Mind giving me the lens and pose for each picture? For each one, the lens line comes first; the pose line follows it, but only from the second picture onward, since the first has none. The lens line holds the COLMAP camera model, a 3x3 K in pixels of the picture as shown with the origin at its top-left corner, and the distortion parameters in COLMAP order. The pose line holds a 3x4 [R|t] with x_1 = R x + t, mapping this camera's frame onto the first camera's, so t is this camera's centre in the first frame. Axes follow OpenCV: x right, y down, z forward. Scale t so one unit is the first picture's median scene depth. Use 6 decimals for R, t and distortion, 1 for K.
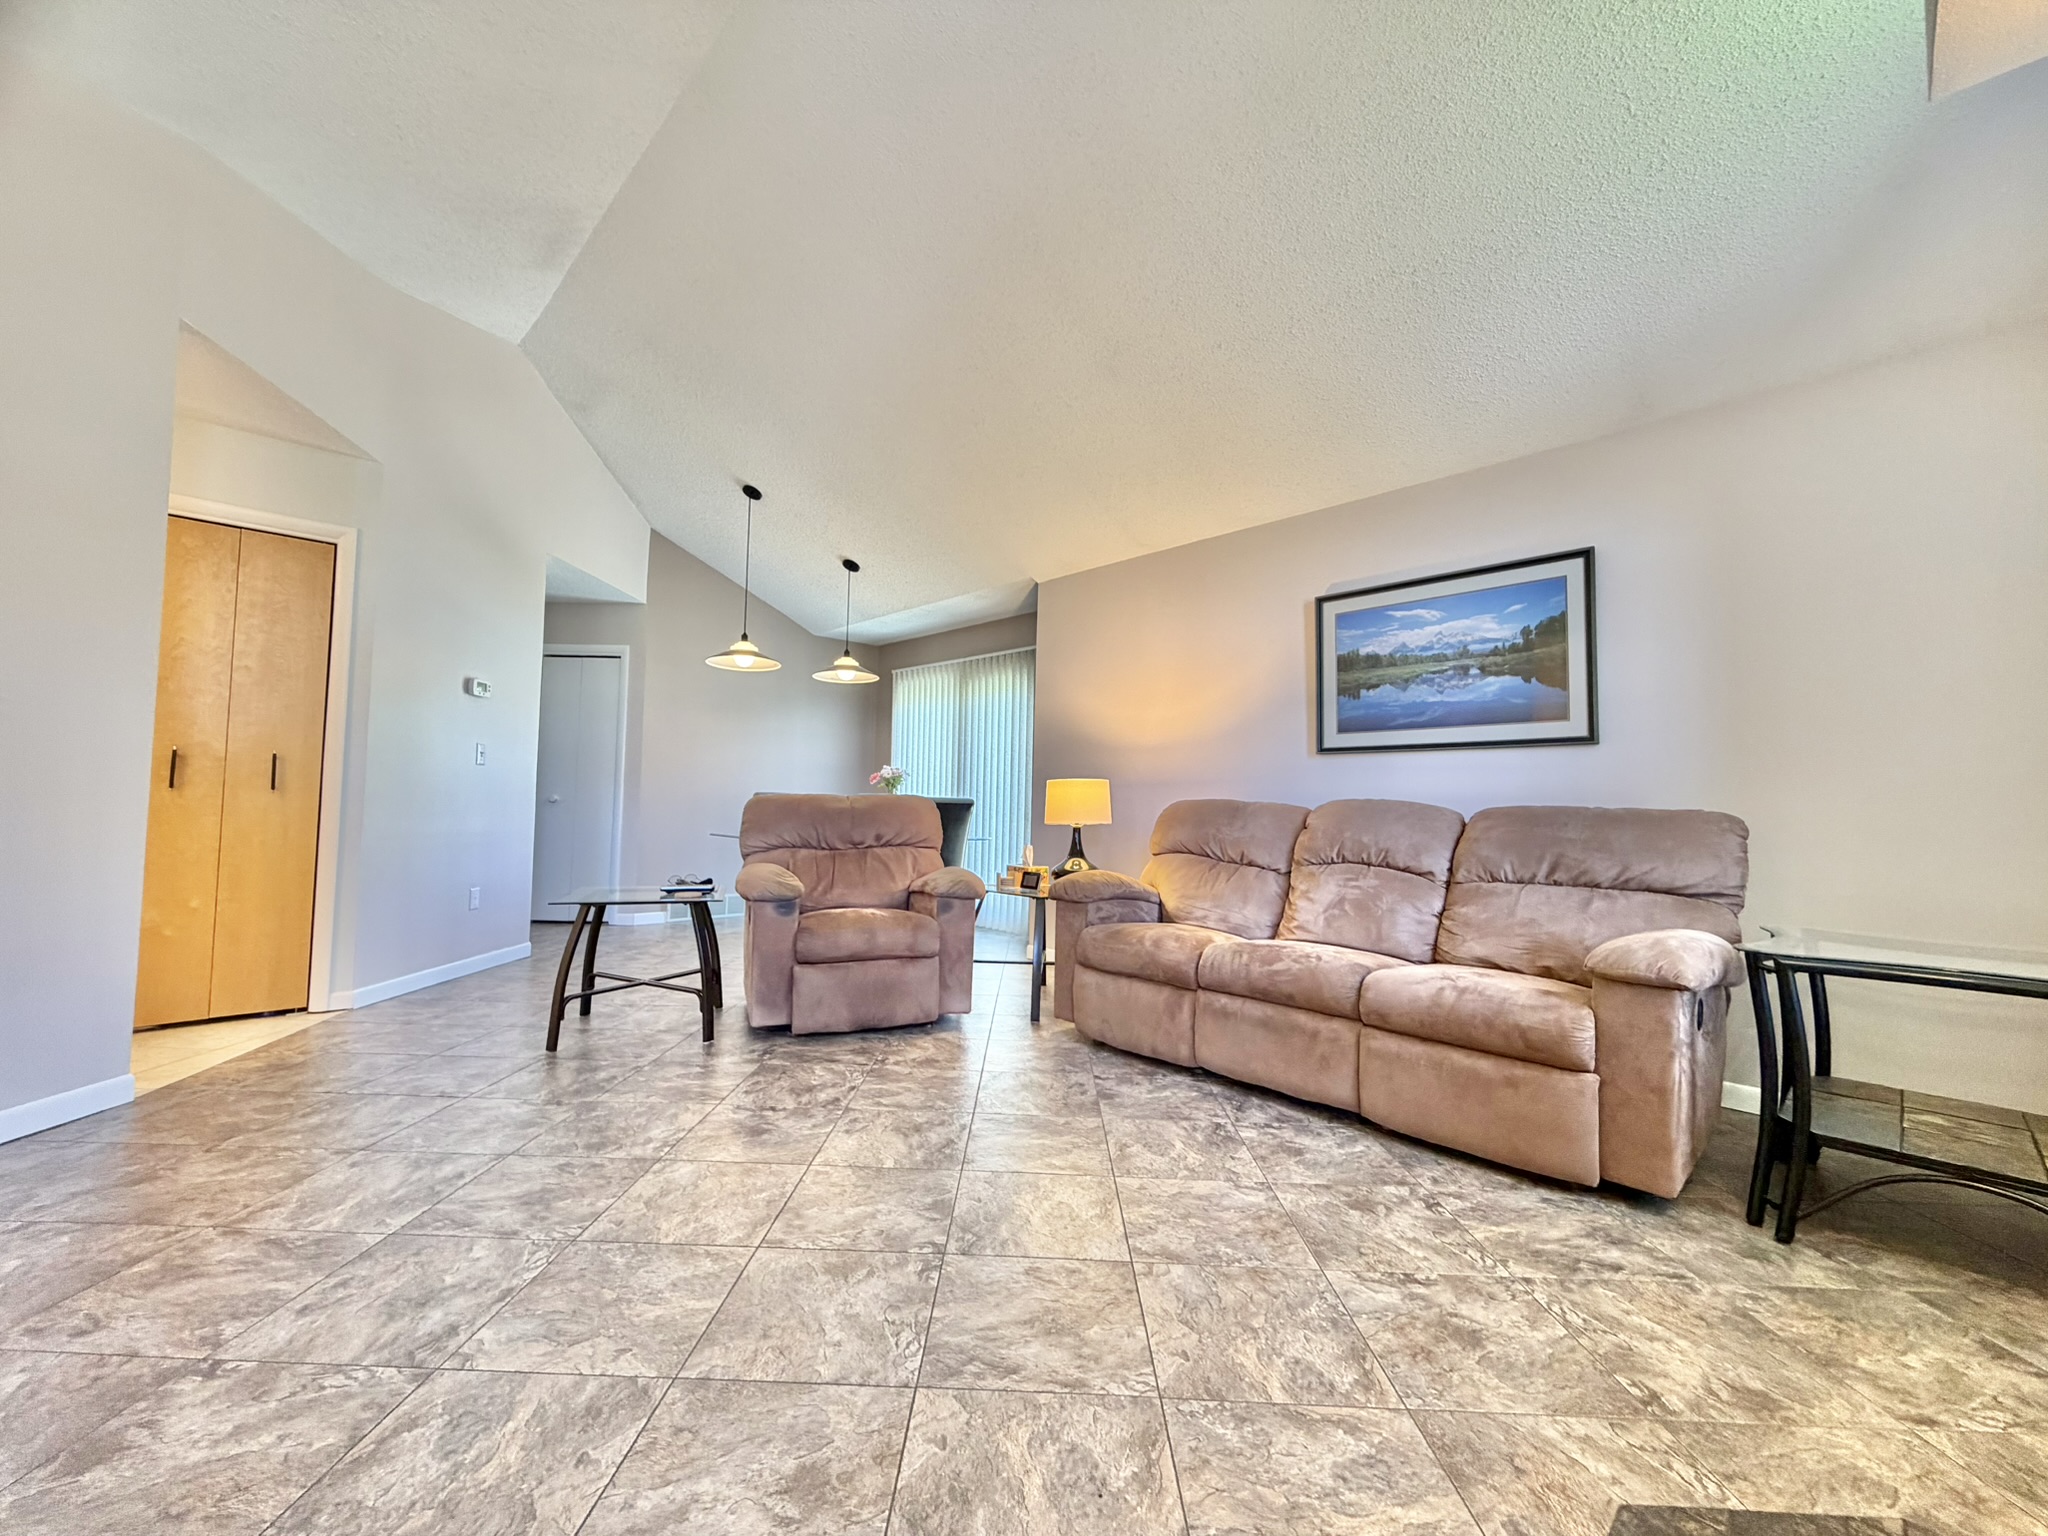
lens RADIAL K [[816.8, 0, 1020.5], [0, 816.8, 769.0], [0, 0, 1]] dist [-0.000527, -0.000217]
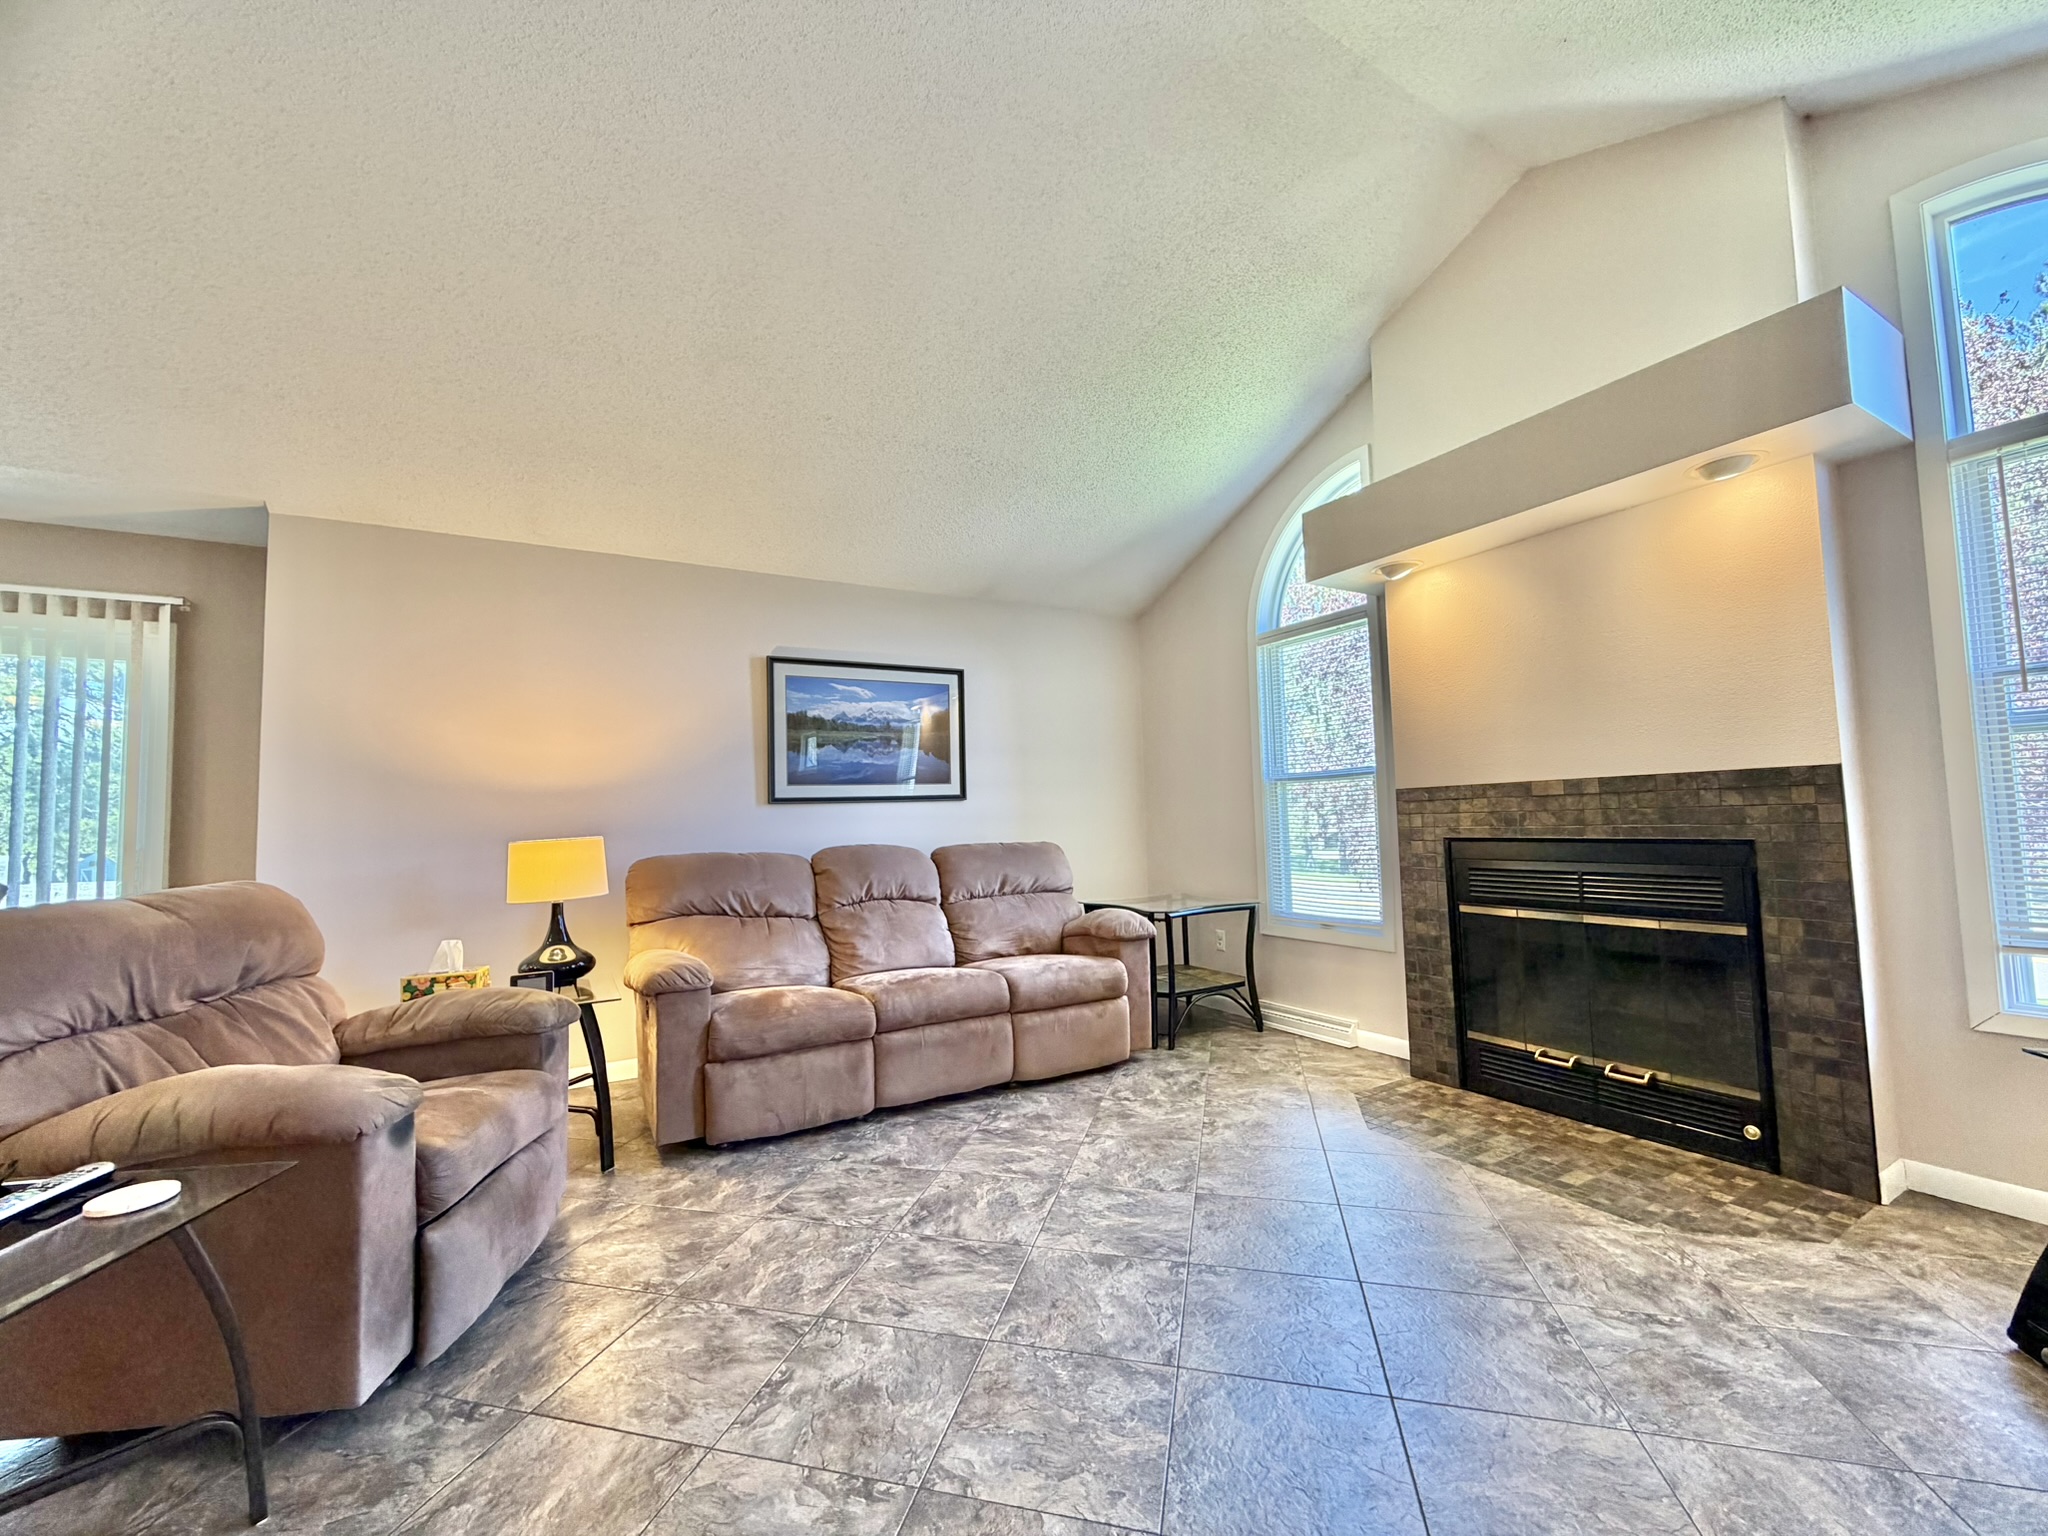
lens RADIAL K [[816.8, 0, 1020.5], [0, 816.8, 769.0], [0, 0, 1]] dist [-0.000527, -0.000217]
pose [[0.234178, 0.031491, 0.971684, -0.817055], [-0.009452, 0.999502, -0.030114, -0.047708], [-0.972148, -0.002133, 0.234359, 0.600018]]
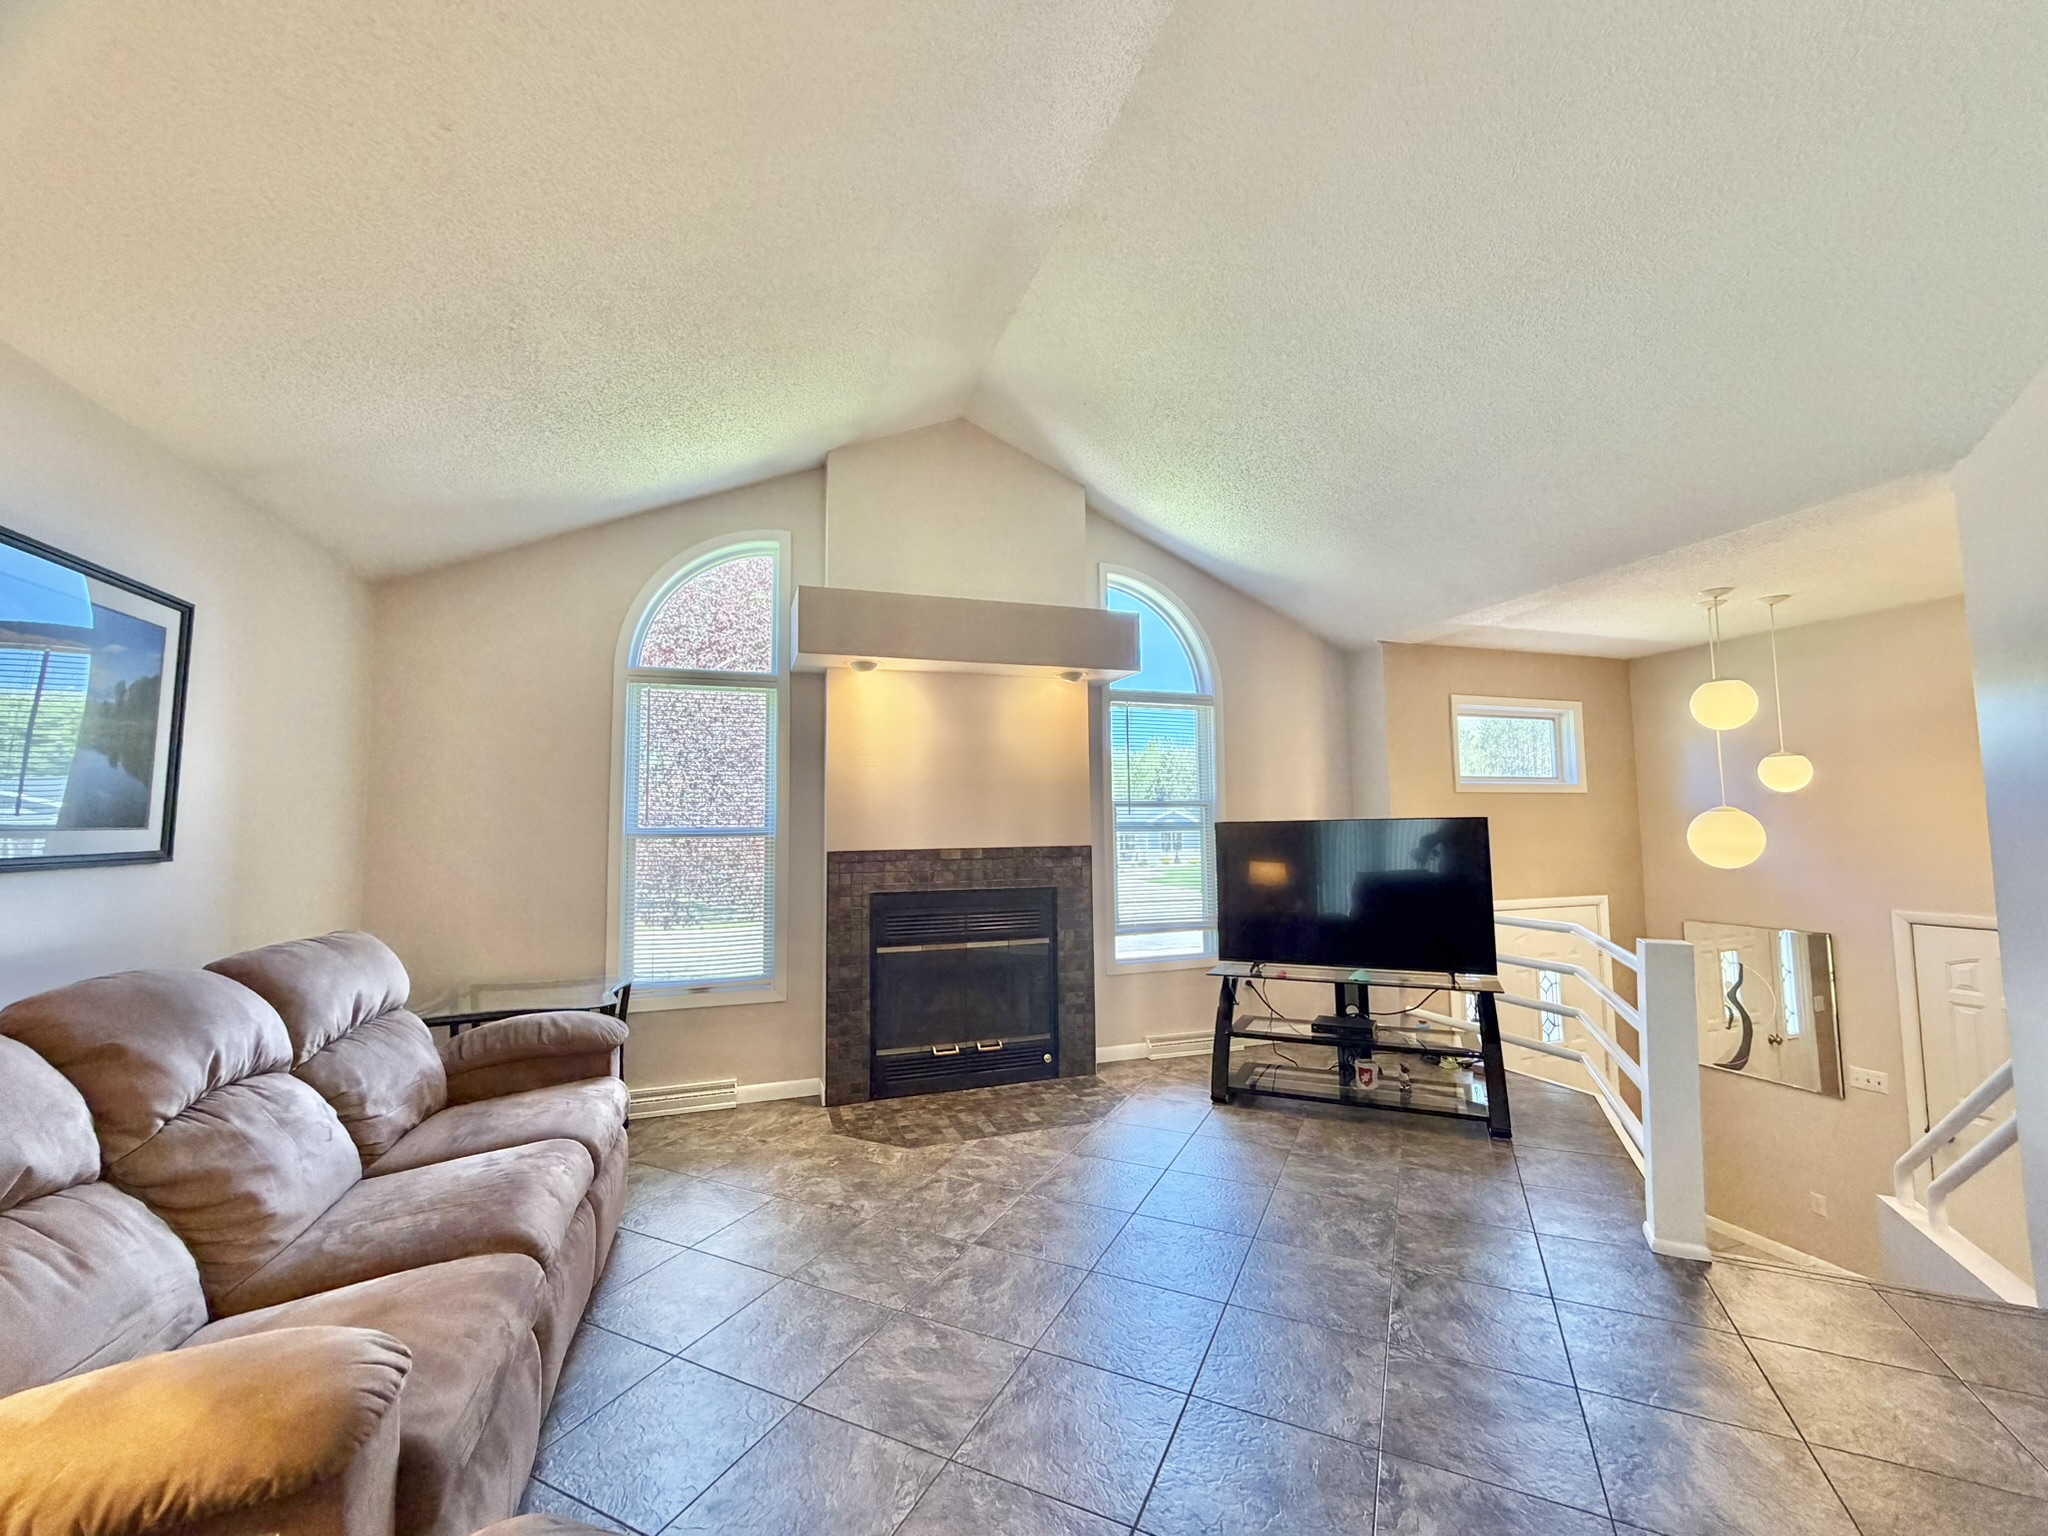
lens RADIAL K [[816.8, 0, 1020.5], [0, 816.8, 769.0], [0, 0, 1]] dist [-0.000527, -0.000217]
pose [[-0.904479, 0.017573, 0.426155, -0.368707], [-0.028932, 0.994322, -0.102409, -0.067270], [-0.425535, -0.104956, -0.898835, 1.487899]]
